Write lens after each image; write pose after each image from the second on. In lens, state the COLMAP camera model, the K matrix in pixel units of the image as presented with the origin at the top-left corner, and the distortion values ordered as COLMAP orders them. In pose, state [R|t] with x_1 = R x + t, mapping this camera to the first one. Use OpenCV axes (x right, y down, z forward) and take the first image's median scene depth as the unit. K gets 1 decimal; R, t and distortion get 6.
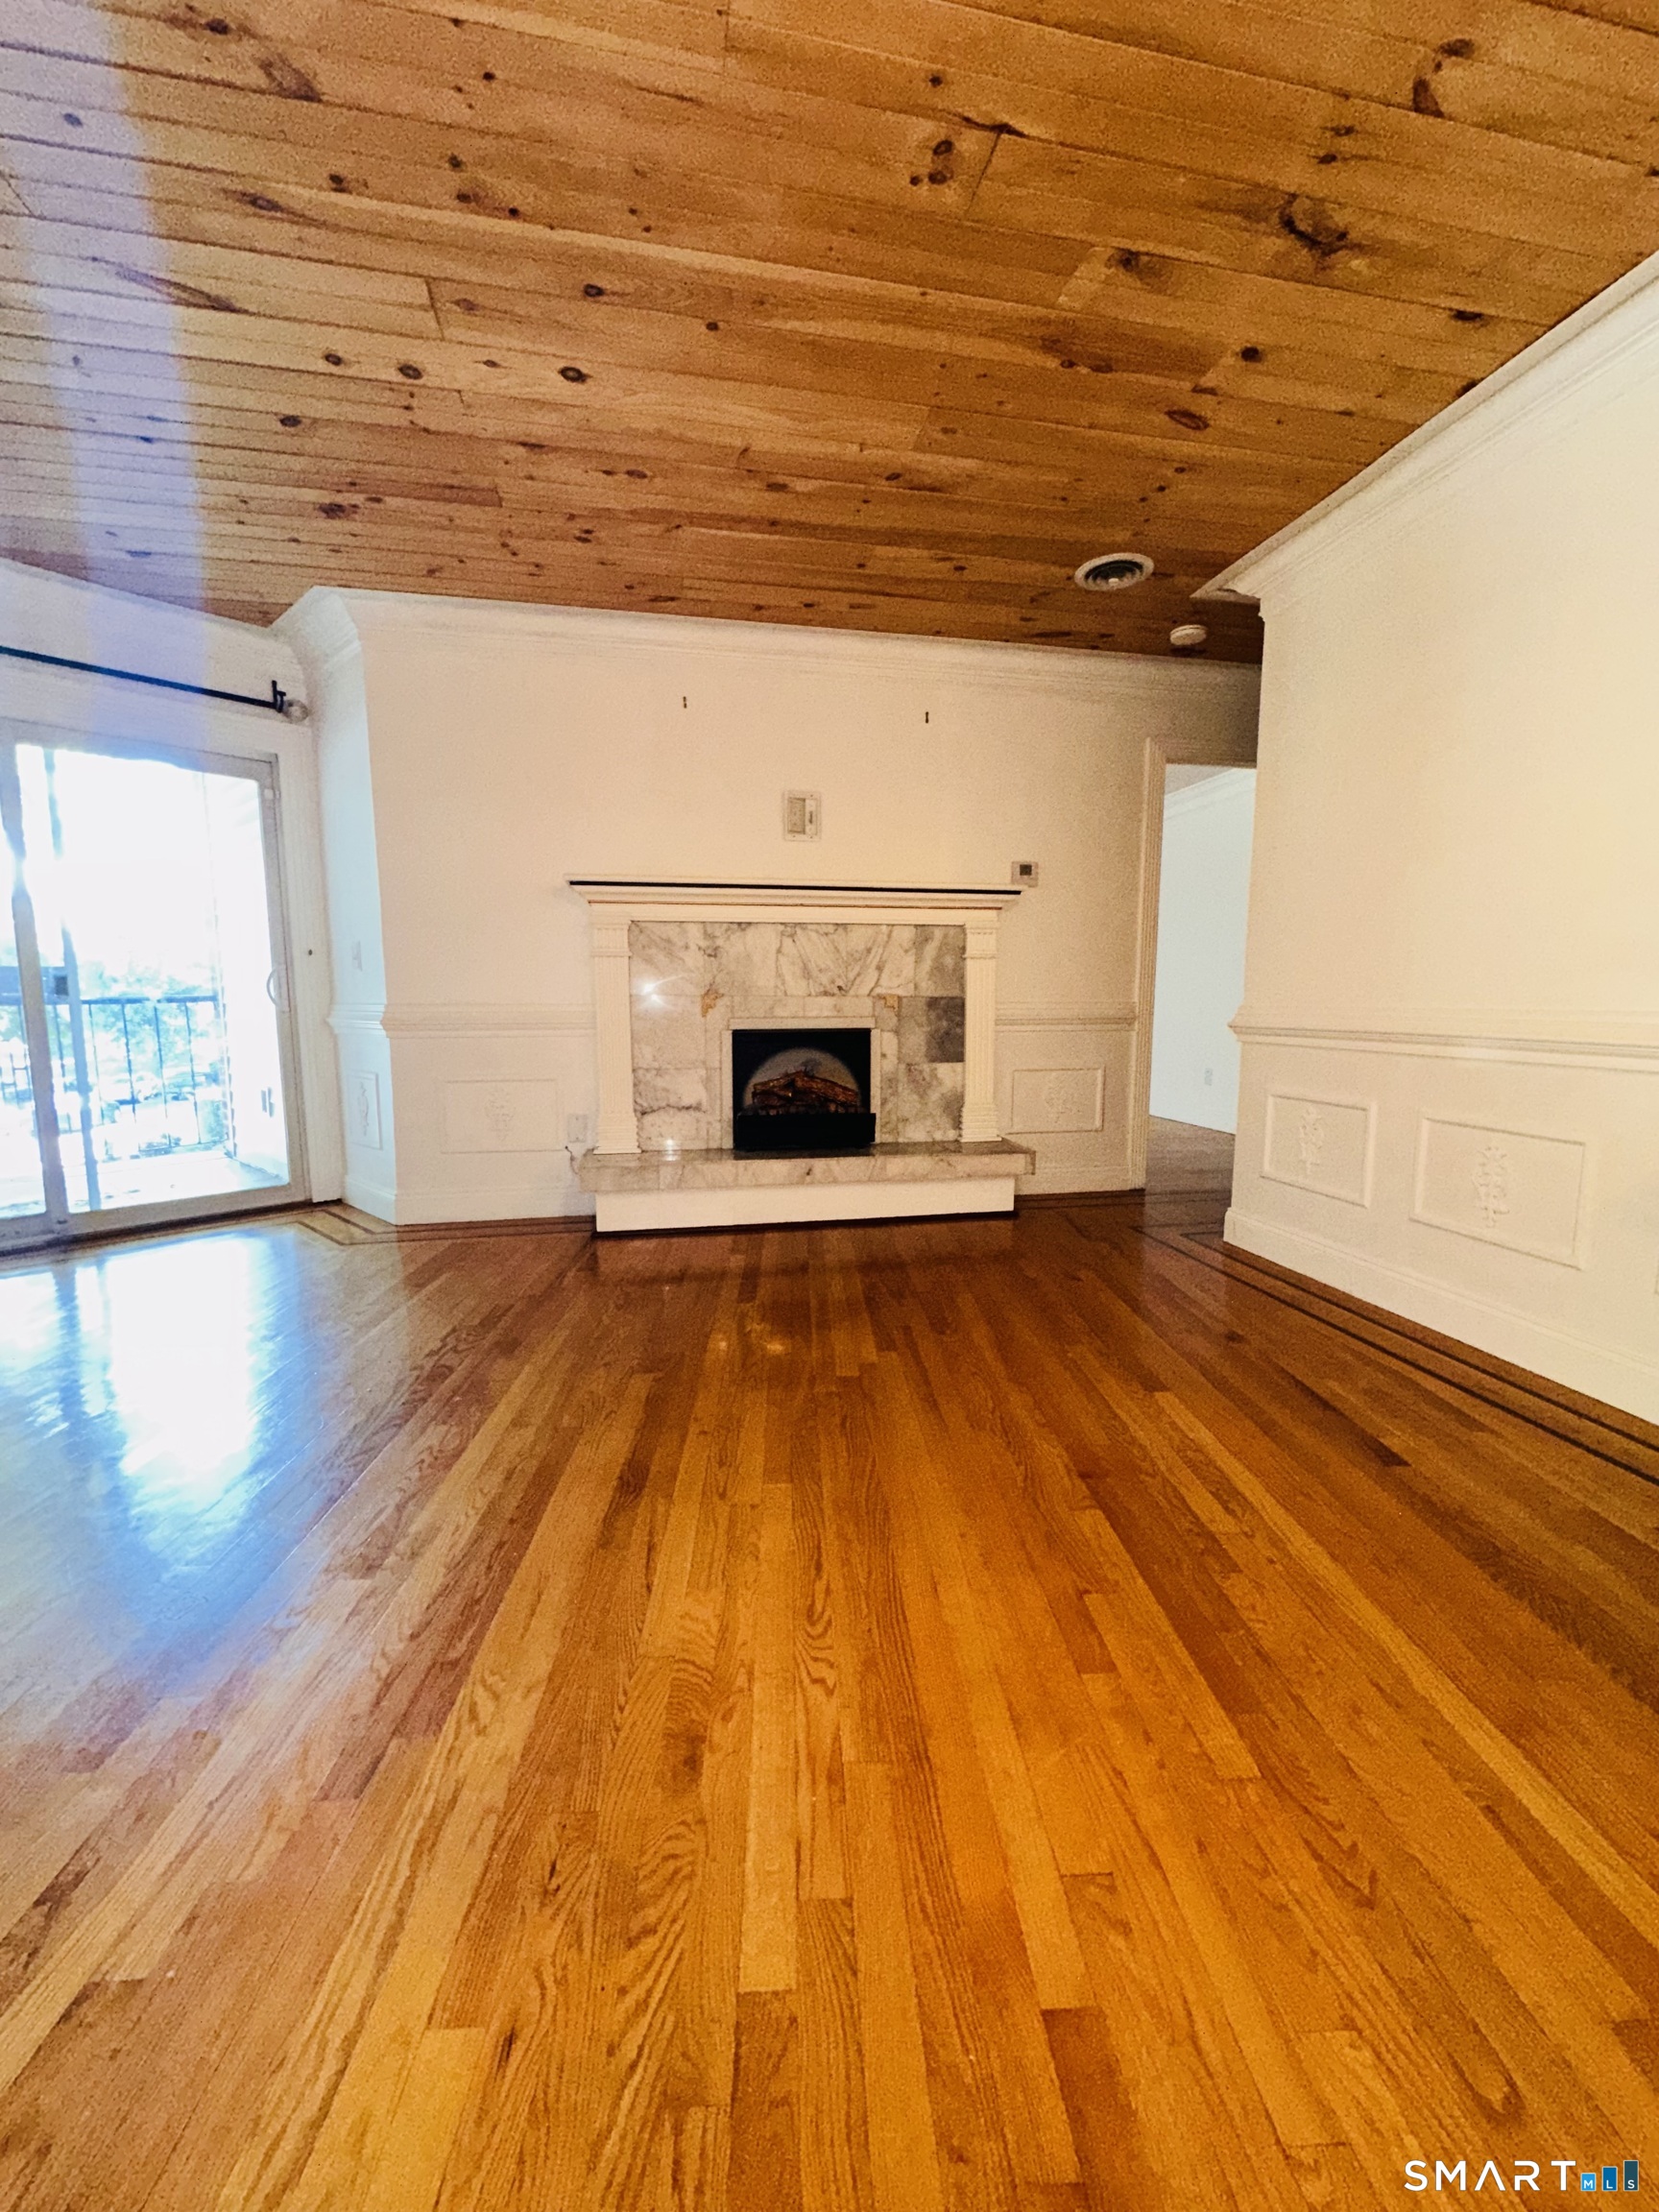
lens RADIAL K [[883.0, 0, 829.0], [0, 883.0, 1109.0], [0, 0, 1]] dist [0.002462, 0.000157]
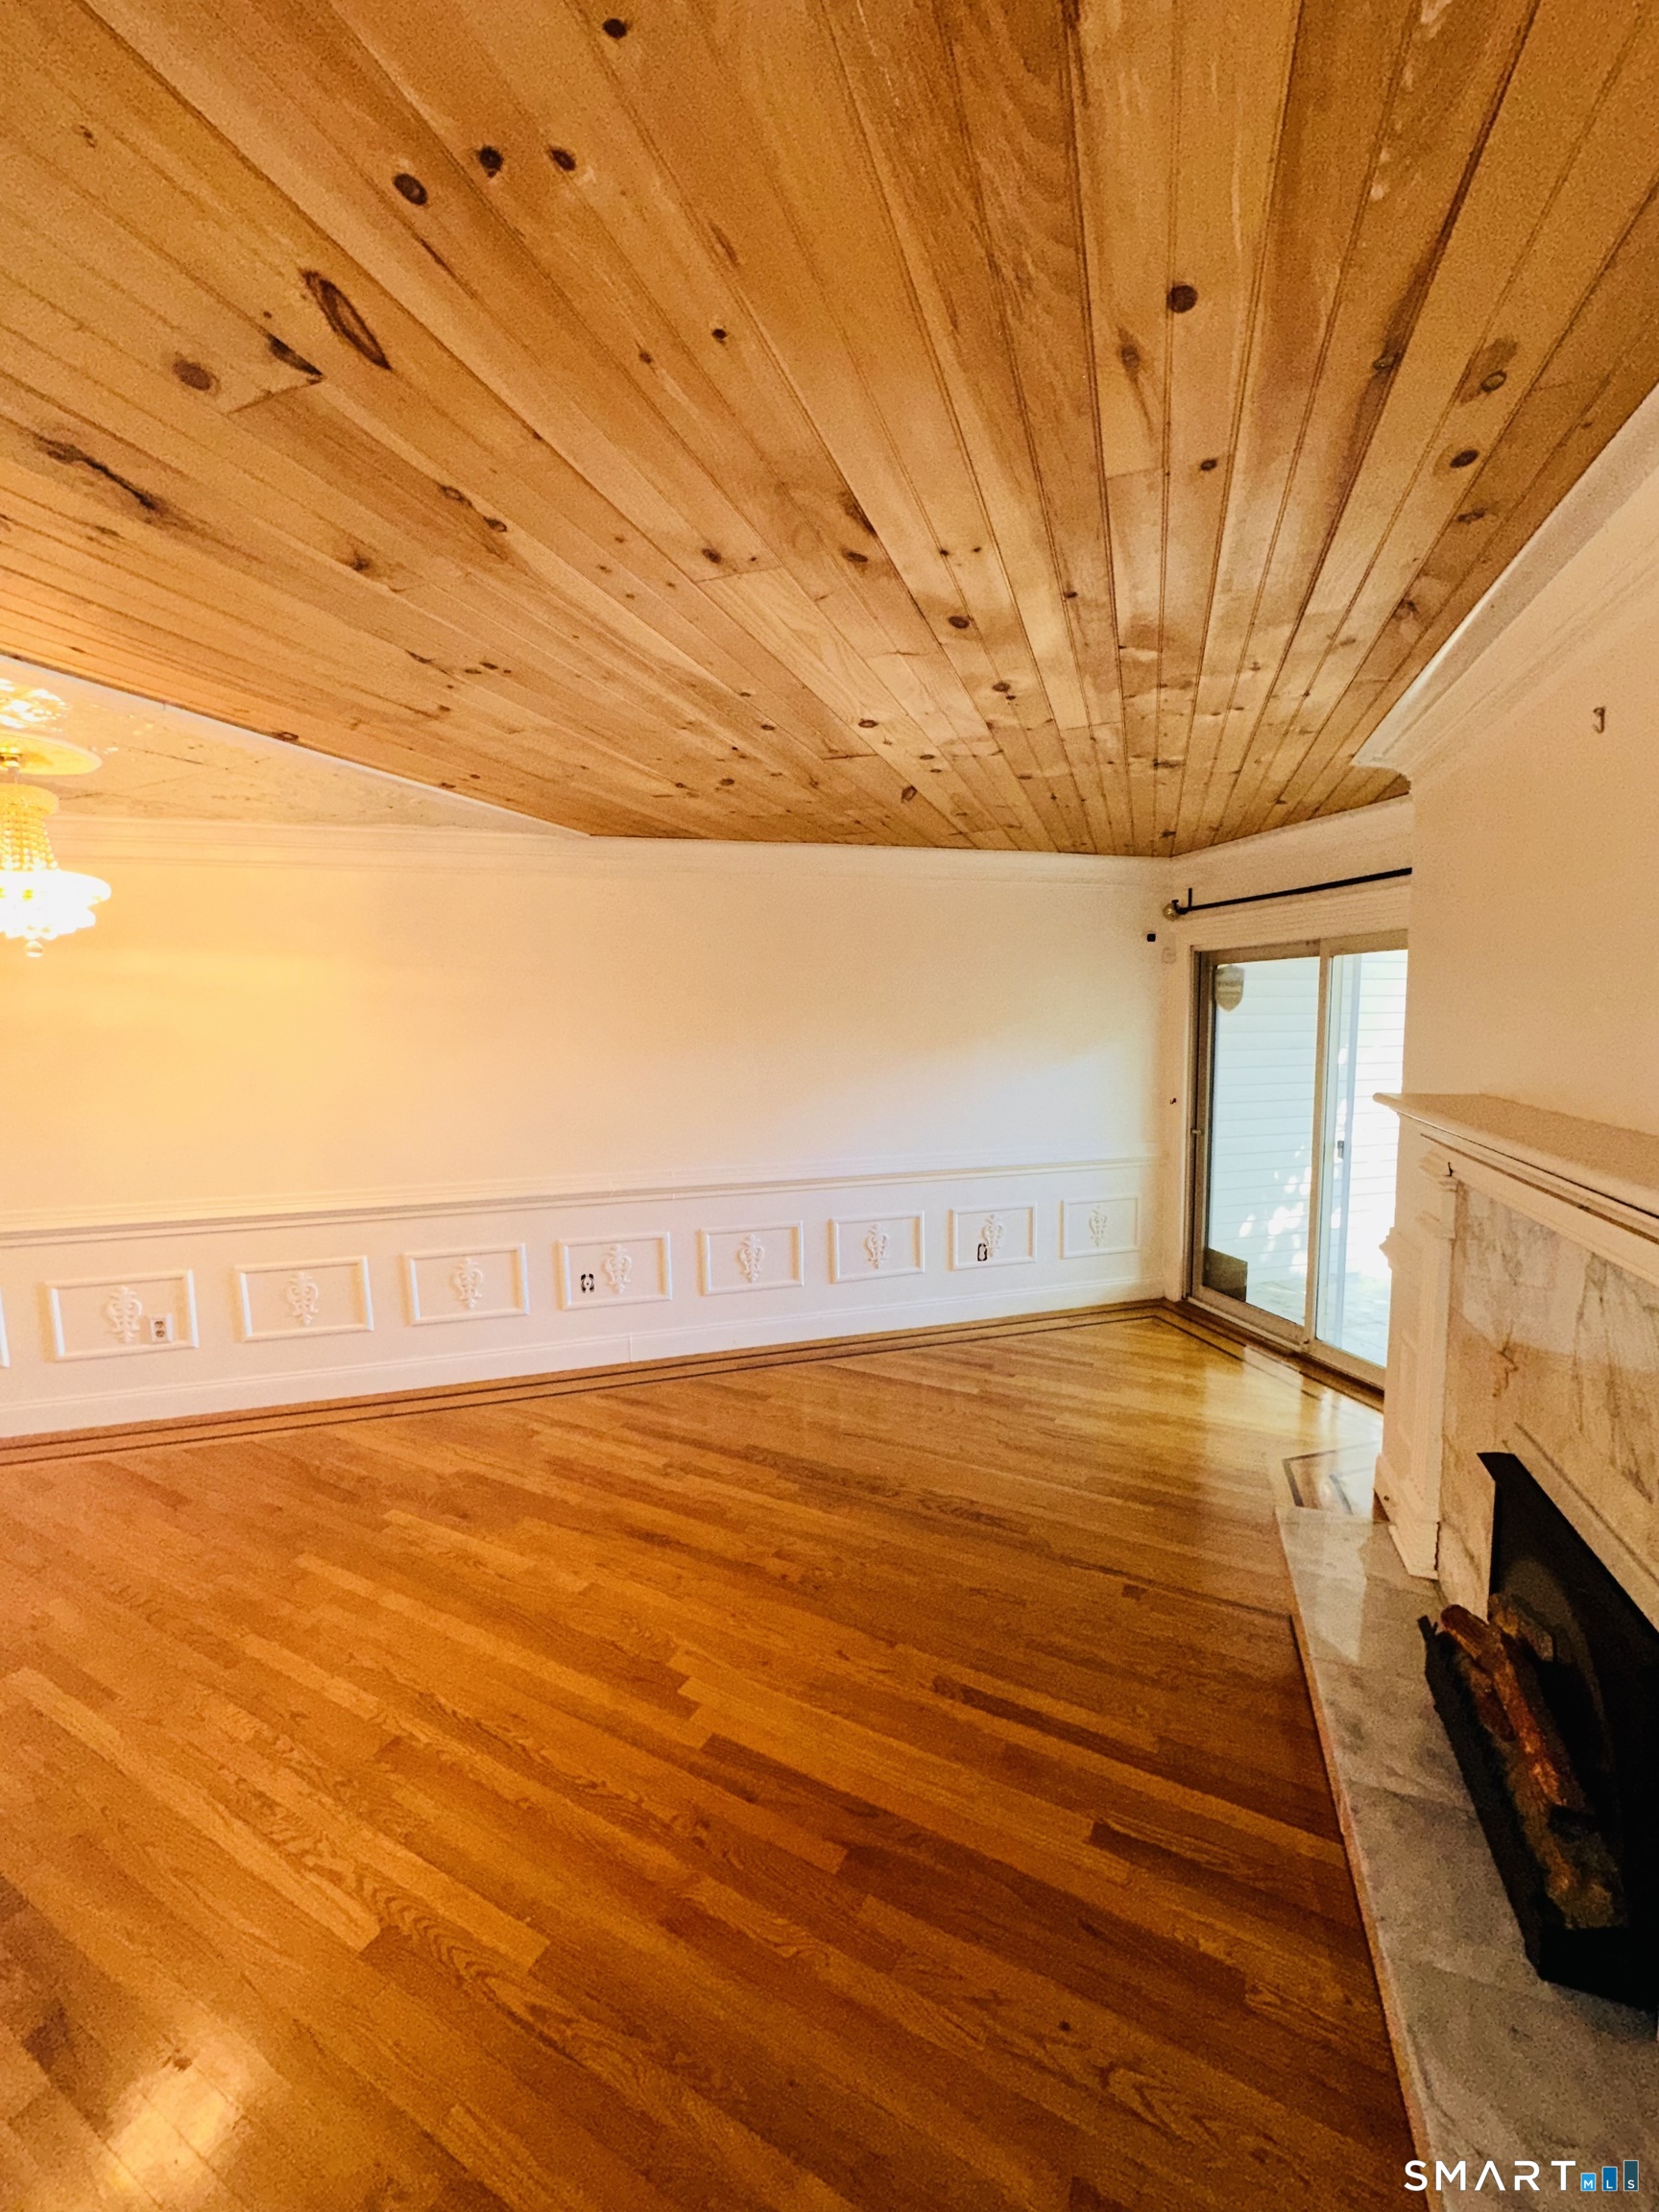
lens RADIAL K [[885.0, 0, 831.7], [0, 885.0, 1112.4], [0, 0, 1]] dist [-0.004760, 0.000399]
pose [[-0.508104, 0.104936, -0.854879, 0.431995], [-0.093978, 0.979870, 0.176135, -0.310475], [0.856153, 0.169834, -0.488014, 0.919129]]
